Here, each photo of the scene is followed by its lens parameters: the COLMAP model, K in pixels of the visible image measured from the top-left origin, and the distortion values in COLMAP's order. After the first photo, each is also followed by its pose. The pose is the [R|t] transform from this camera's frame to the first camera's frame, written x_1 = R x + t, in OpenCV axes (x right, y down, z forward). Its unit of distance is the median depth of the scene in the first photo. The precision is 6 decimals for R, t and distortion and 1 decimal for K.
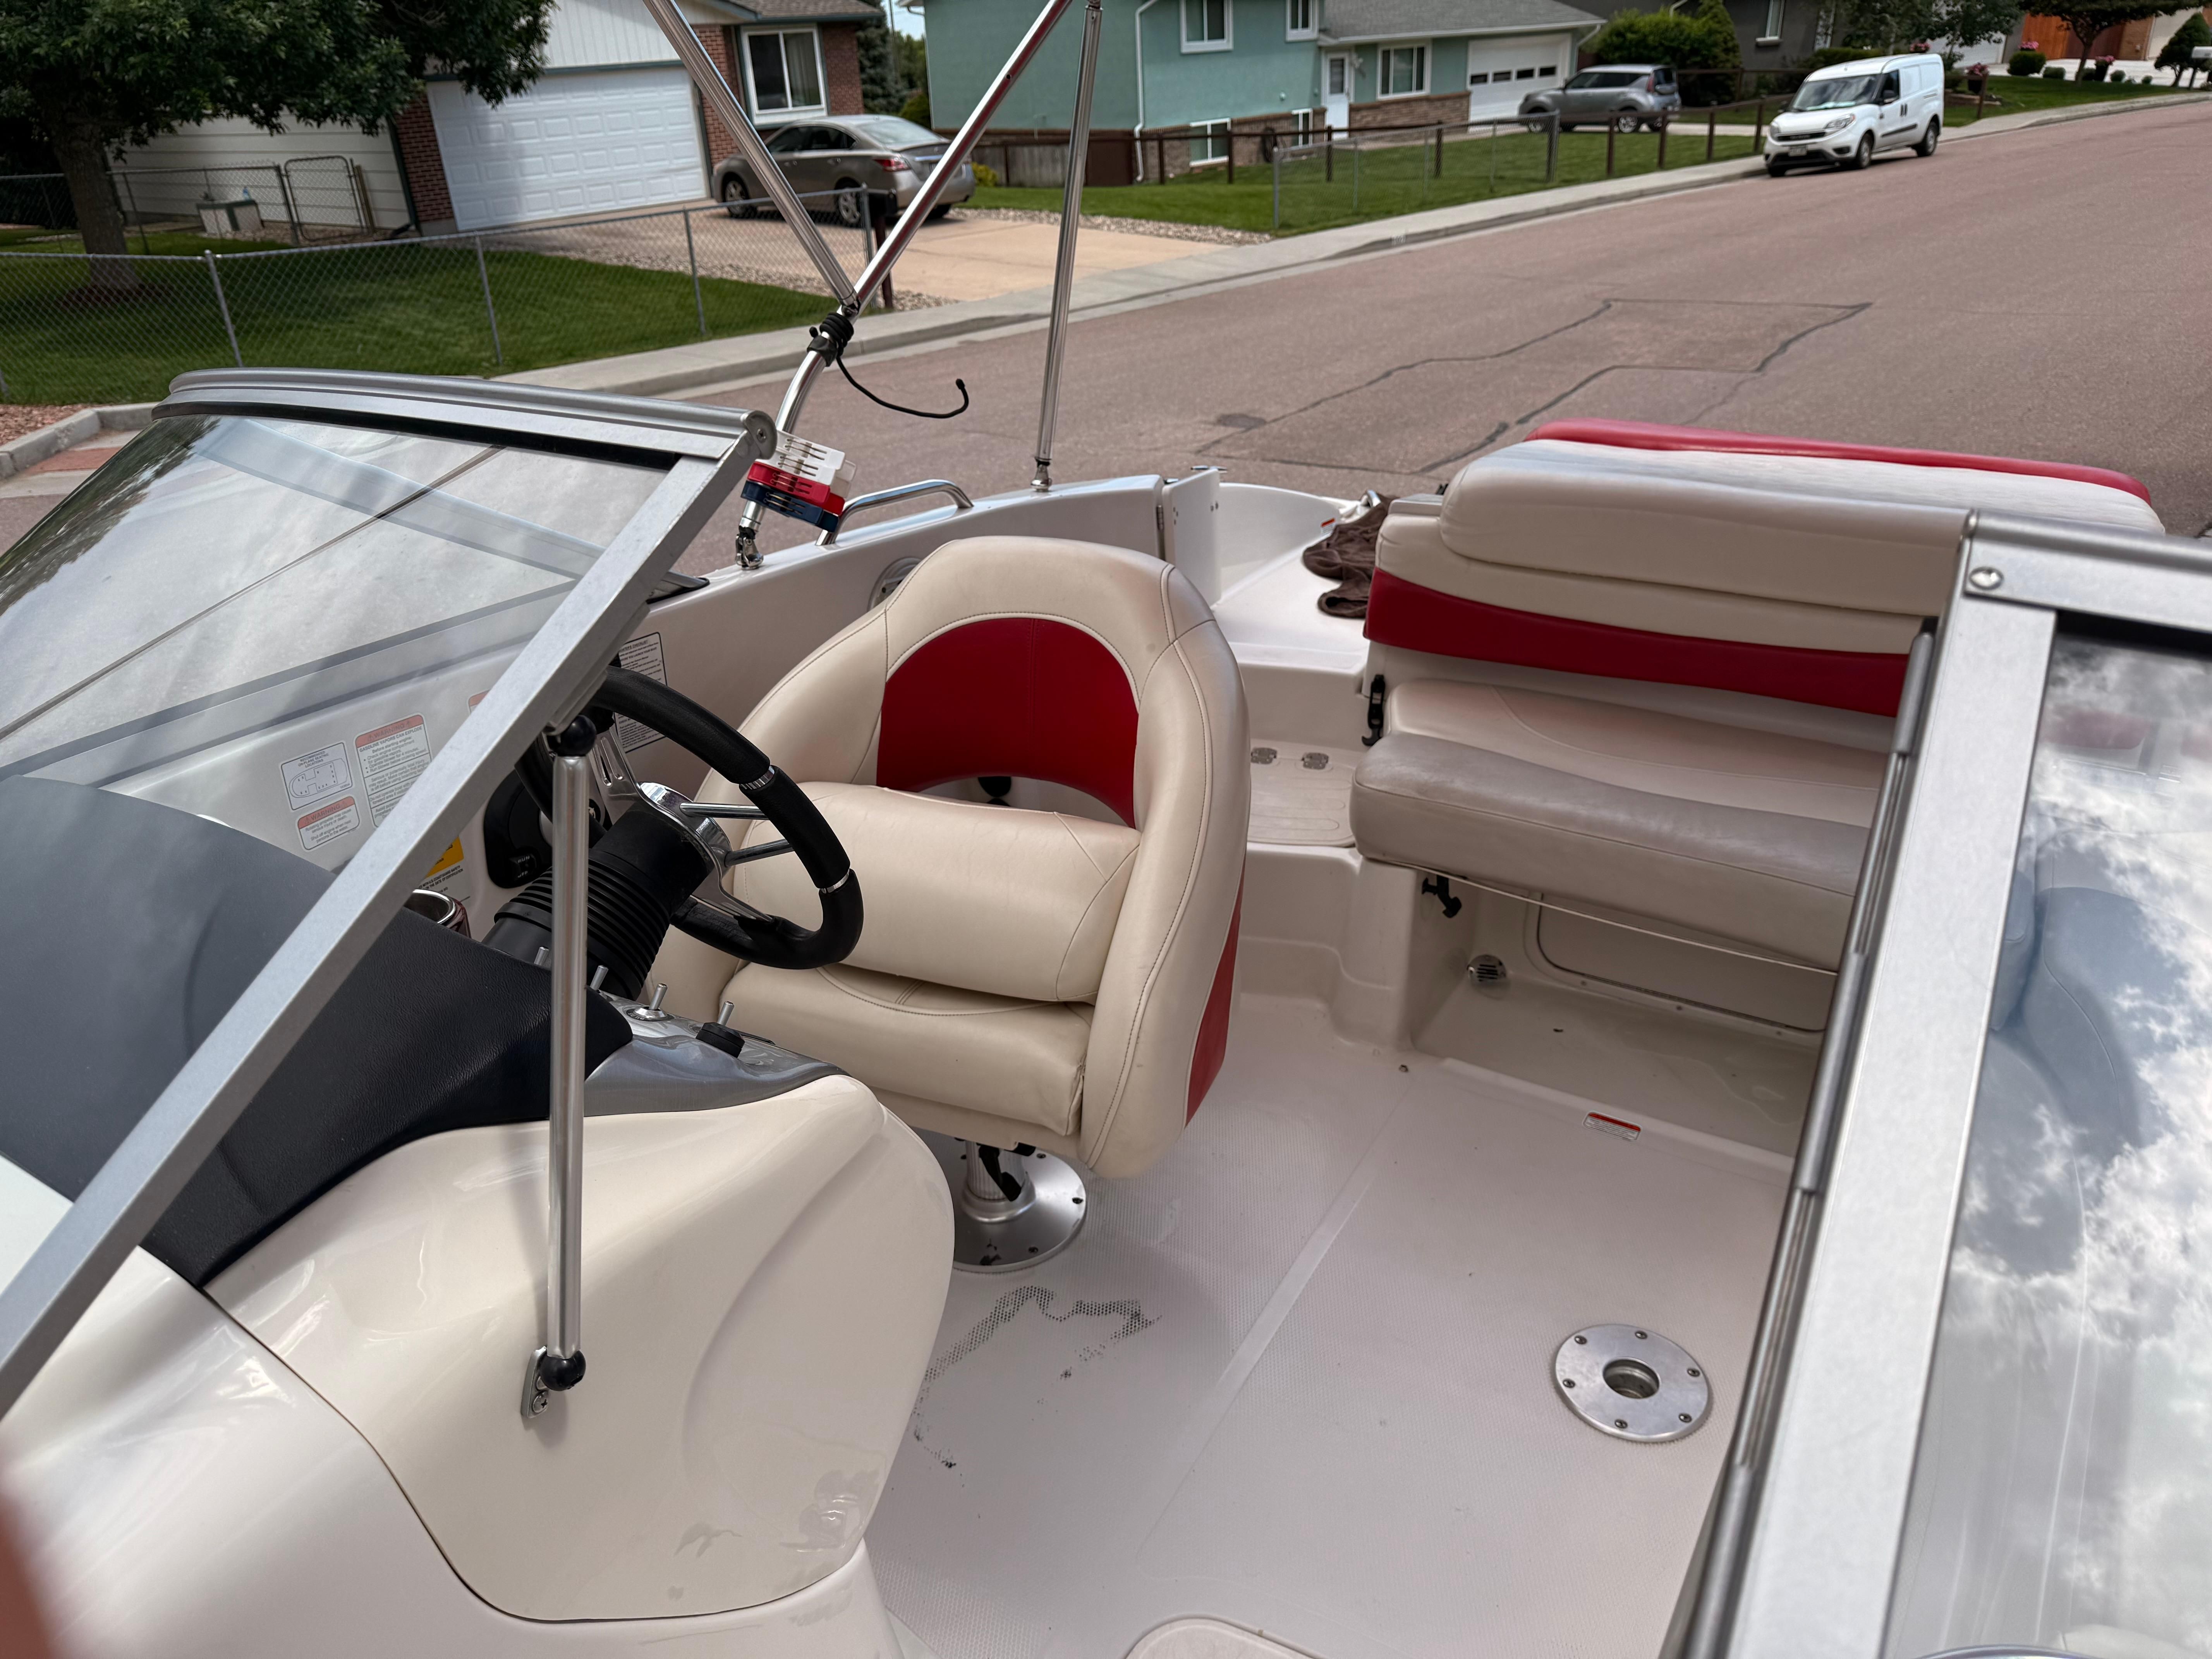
lens RADIAL K [[1565.0, 0, 1119.8], [0, 1565.0, 858.3], [0, 0, 1]] dist [-0.004964, -0.002649]
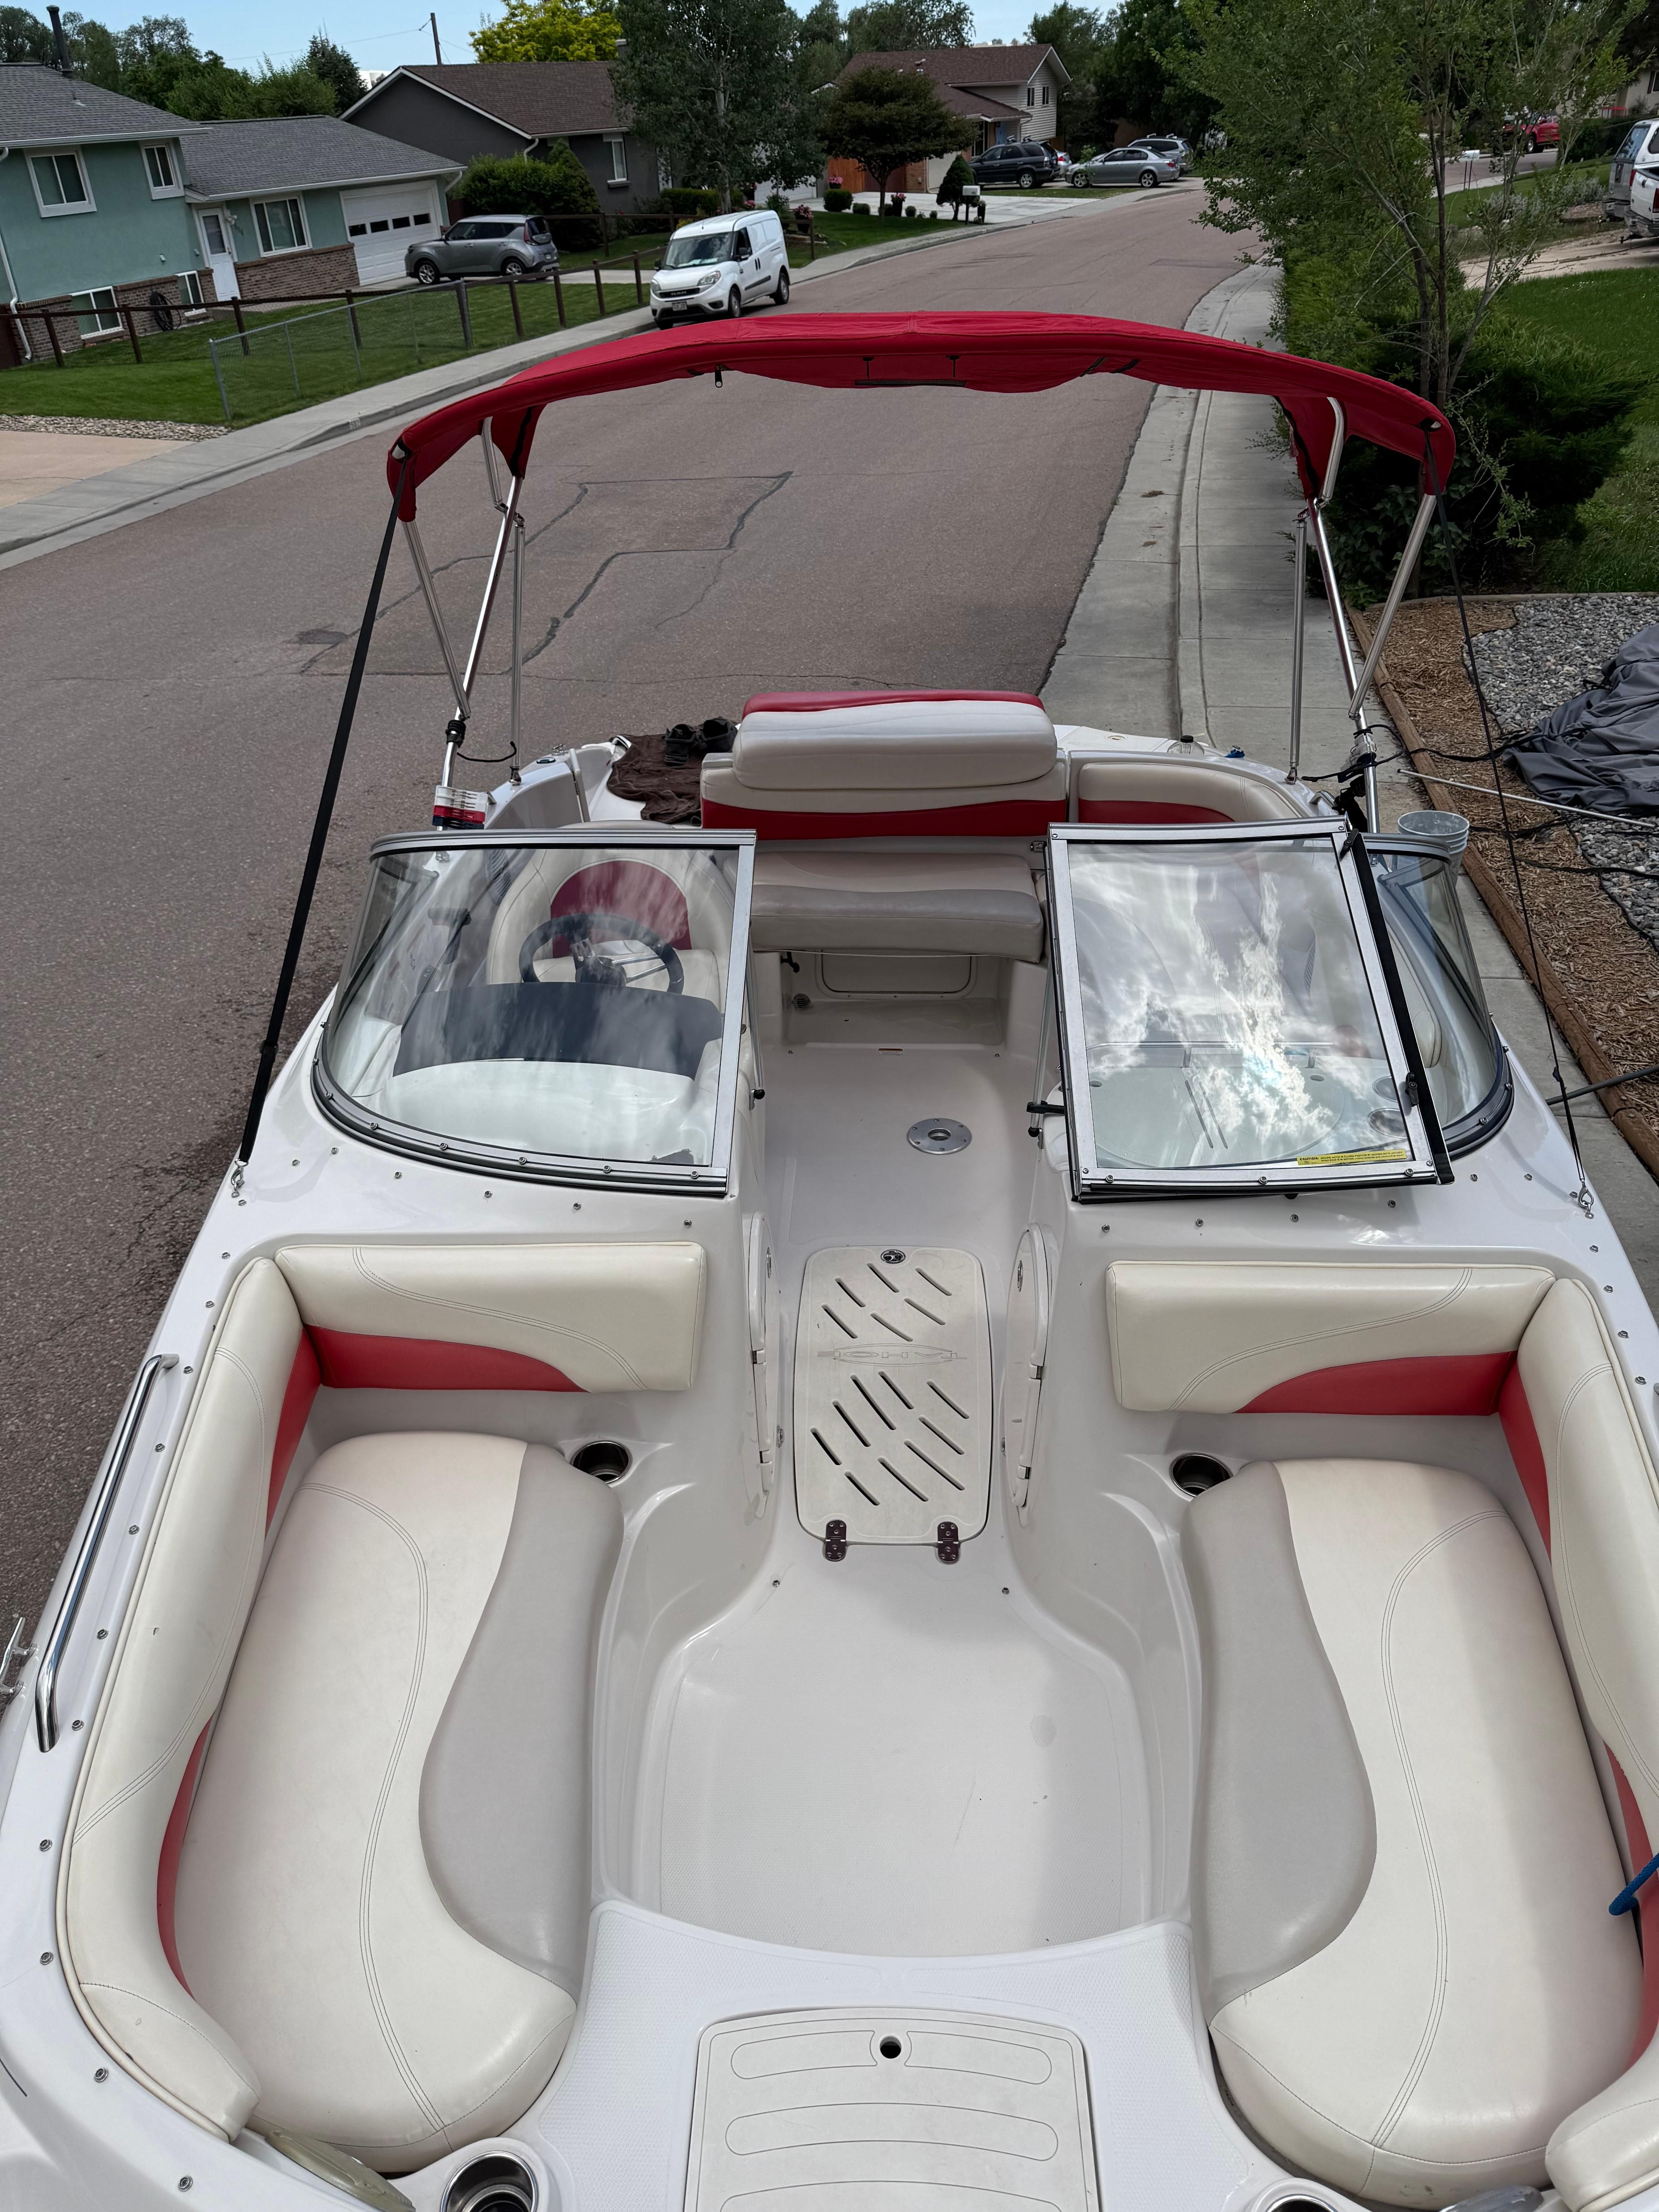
lens RADIAL K [[1552.4, 0, 829.5], [0, 1552.4, 1106.0], [0, 0, 1]] dist [0.036829, -0.052426]
pose [[0.887348, -0.239438, 0.394060, -0.042831], [0.212954, 0.970811, 0.110351, -0.000260], [-0.408980, -0.014002, 0.912436, -0.062418]]
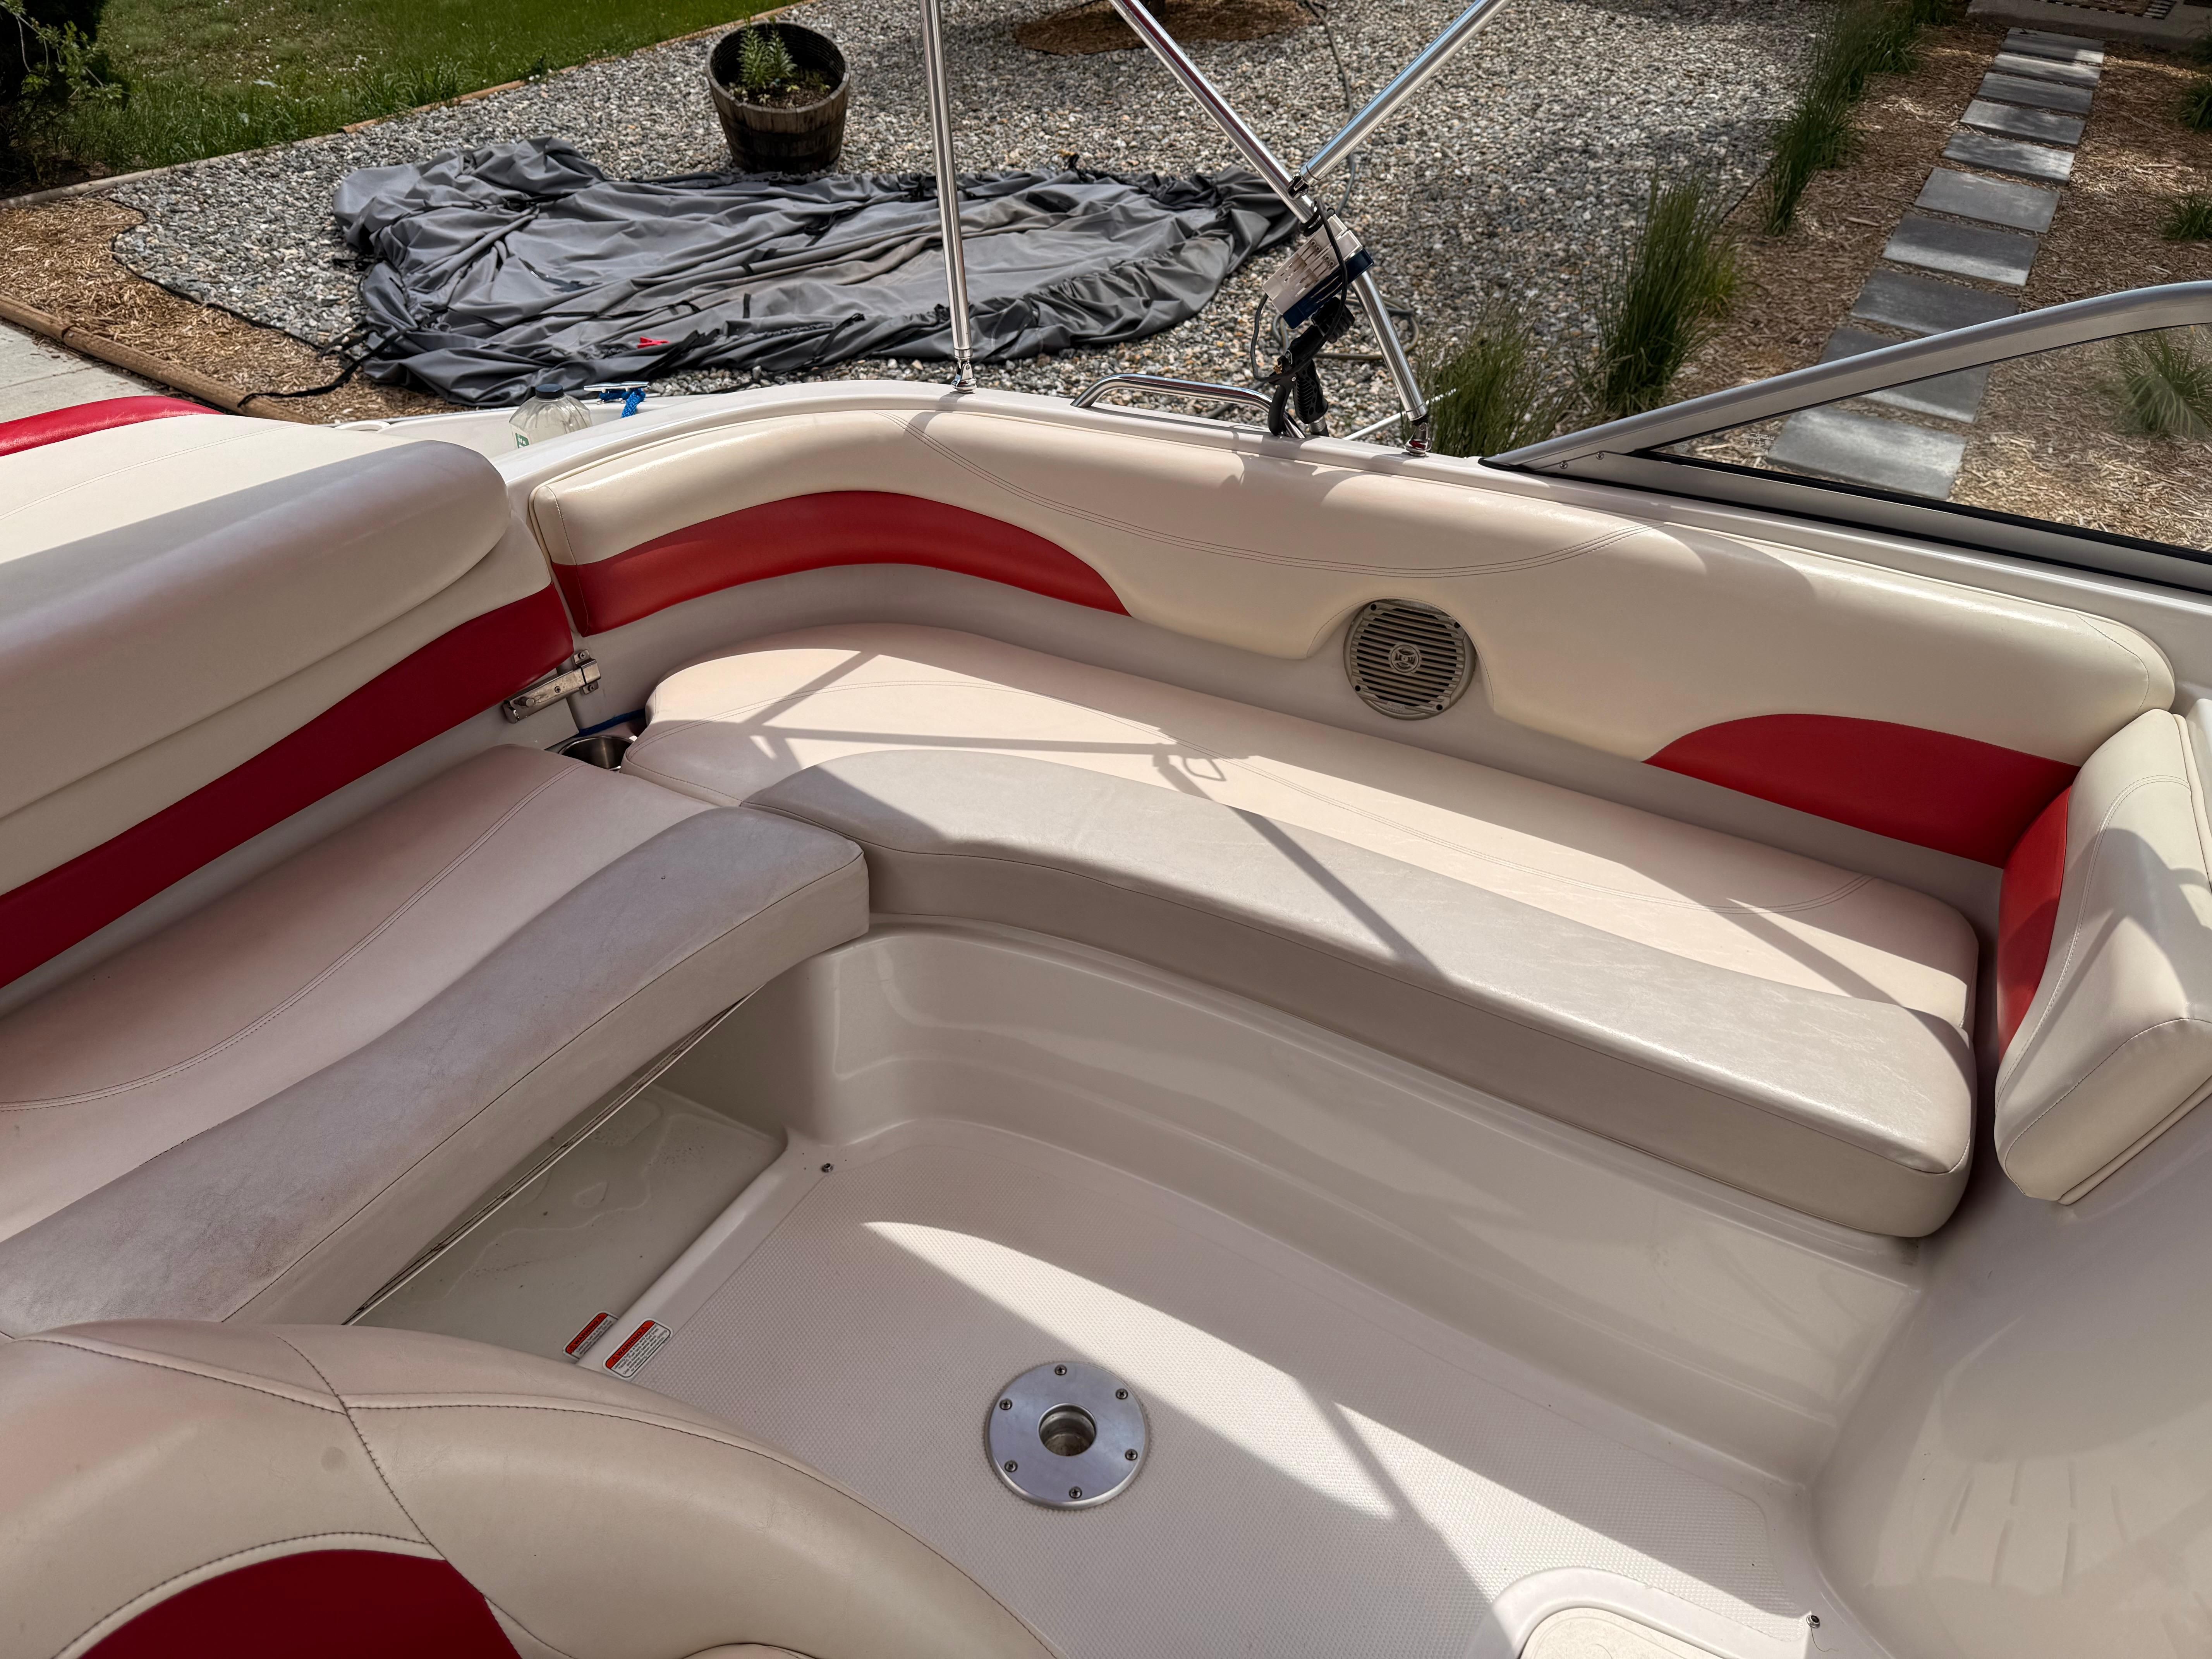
lens RADIAL K [[1550.3, 0, 1106.0], [0, 1550.3, 829.5], [0, 0, 1]] dist [0.041263, -0.069739]
pose [[-0.048013, -0.545443, 0.836772, -0.014464], [0.409464, 0.753364, 0.514569, -0.023643], [-0.911062, 0.367334, 0.187168, 0.039490]]
